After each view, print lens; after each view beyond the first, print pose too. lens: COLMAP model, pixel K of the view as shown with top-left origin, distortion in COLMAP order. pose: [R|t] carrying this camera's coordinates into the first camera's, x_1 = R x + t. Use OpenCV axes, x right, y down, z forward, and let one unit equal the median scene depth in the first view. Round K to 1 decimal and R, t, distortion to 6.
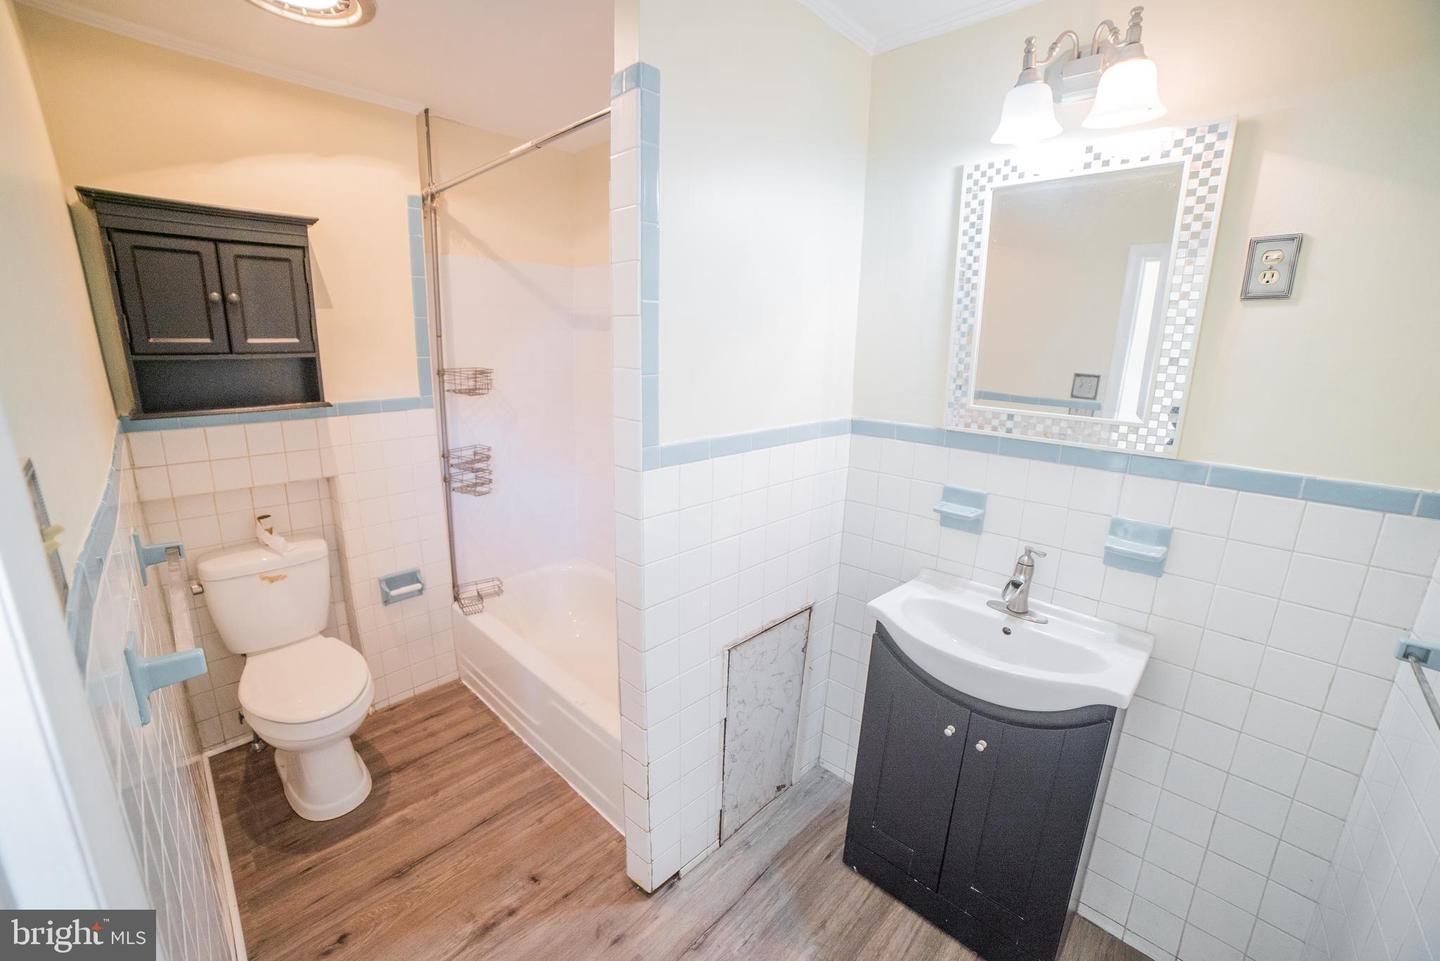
lens RADIAL K [[576.8, 0, 708.8], [0, 576.8, 483.8], [0, 0, 1]] dist [-0.103549, 0.034086]
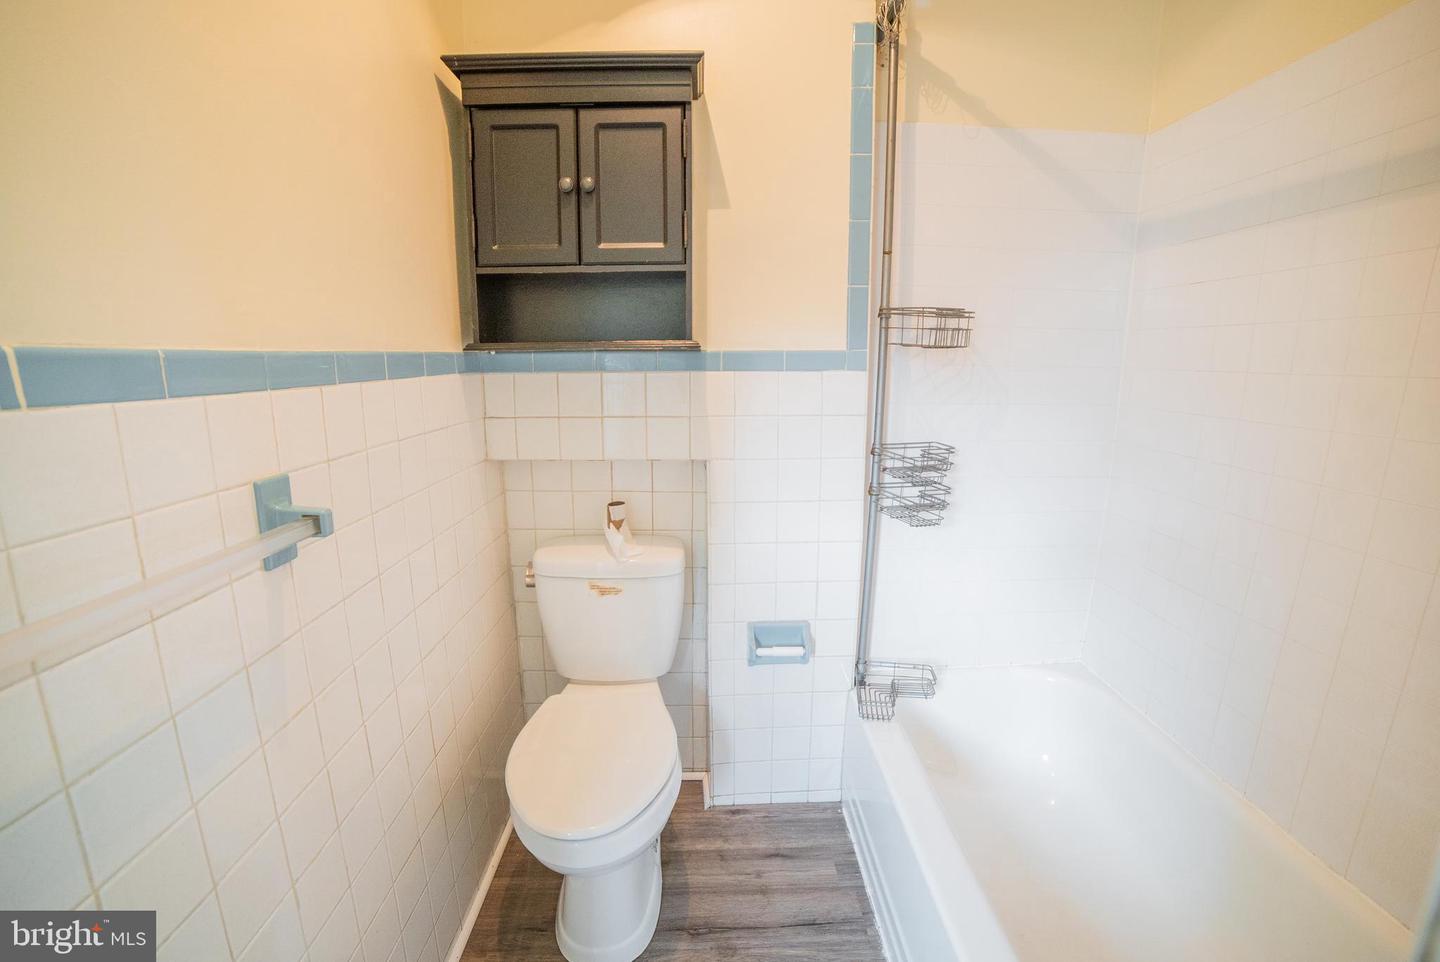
lens RADIAL K [[576.8, 0, 708.8], [0, 576.8, 484.3], [0, 0, 1]] dist [-0.103549, 0.034086]
pose [[0.682052, 0.117114, -0.721865, -0.151495], [-0.155163, 0.987795, 0.013652, 0.004290], [0.714653, 0.102695, 0.691899, 0.481235]]
